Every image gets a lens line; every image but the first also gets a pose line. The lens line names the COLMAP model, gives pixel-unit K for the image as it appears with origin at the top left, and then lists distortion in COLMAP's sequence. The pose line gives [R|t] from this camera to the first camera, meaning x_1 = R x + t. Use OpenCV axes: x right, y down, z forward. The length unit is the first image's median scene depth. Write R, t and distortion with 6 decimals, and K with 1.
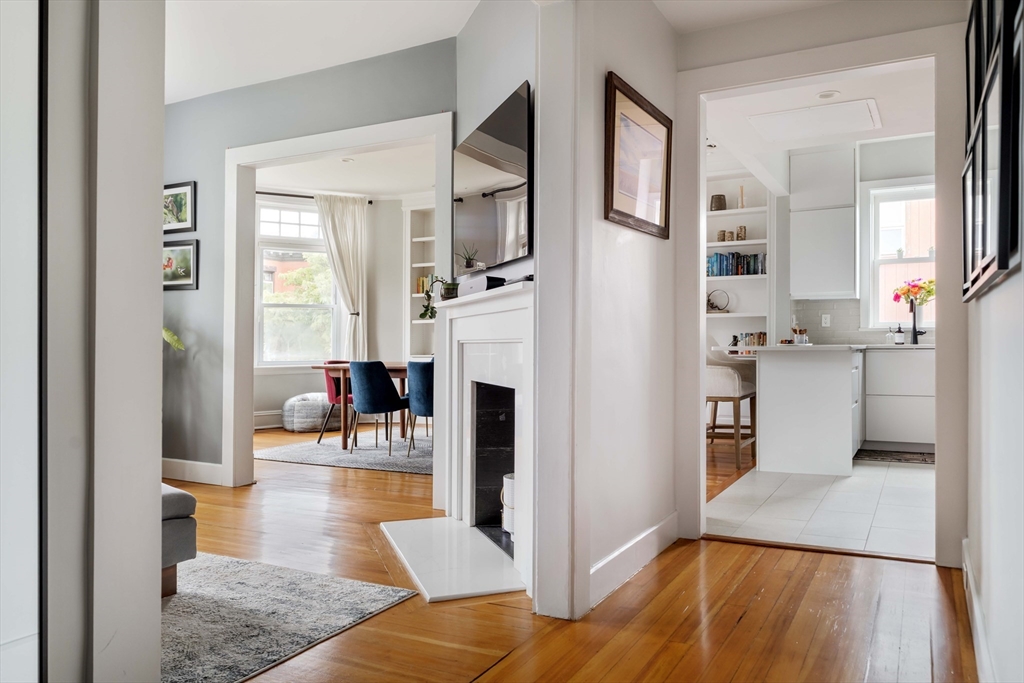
lens RADIAL K [[787.2, 0, 512.5], [0, 787.2, 343.8], [0, 0, 1]] dist [0.001127, 0.001855]
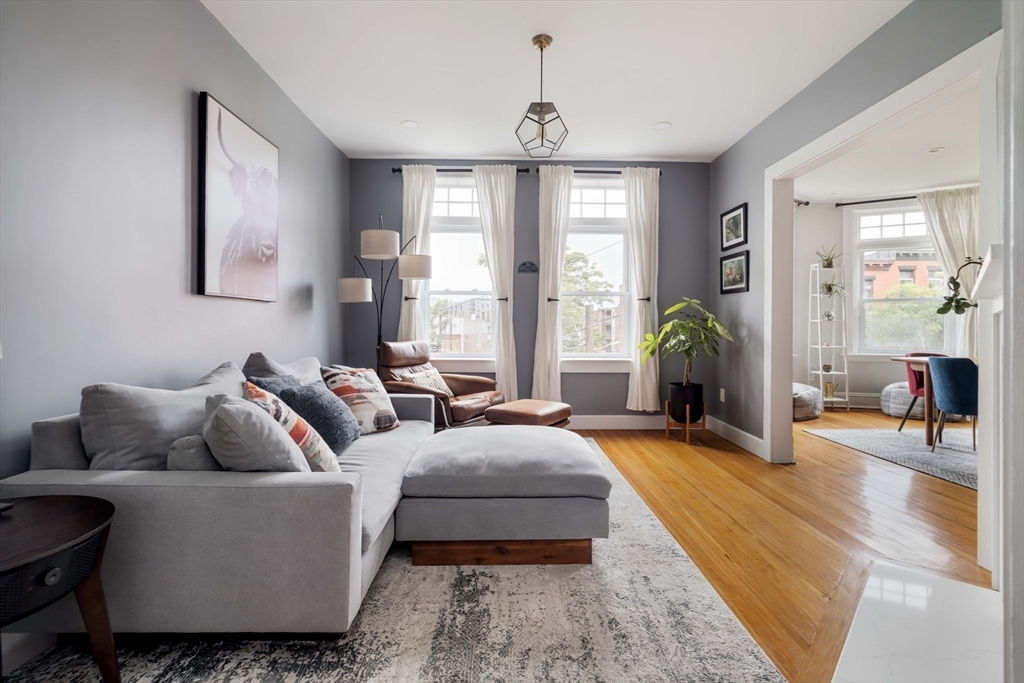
lens RADIAL K [[479.9, 0, 521.5], [0, 479.9, 322.7], [0, 0, 1]] dist [-0.003215, -0.000482]
pose [[0.489810, -0.000866, -0.871829, 0.072348], [-0.006992, 0.999963, -0.004921, -0.014709], [0.871801, 0.008506, 0.489786, 0.333086]]
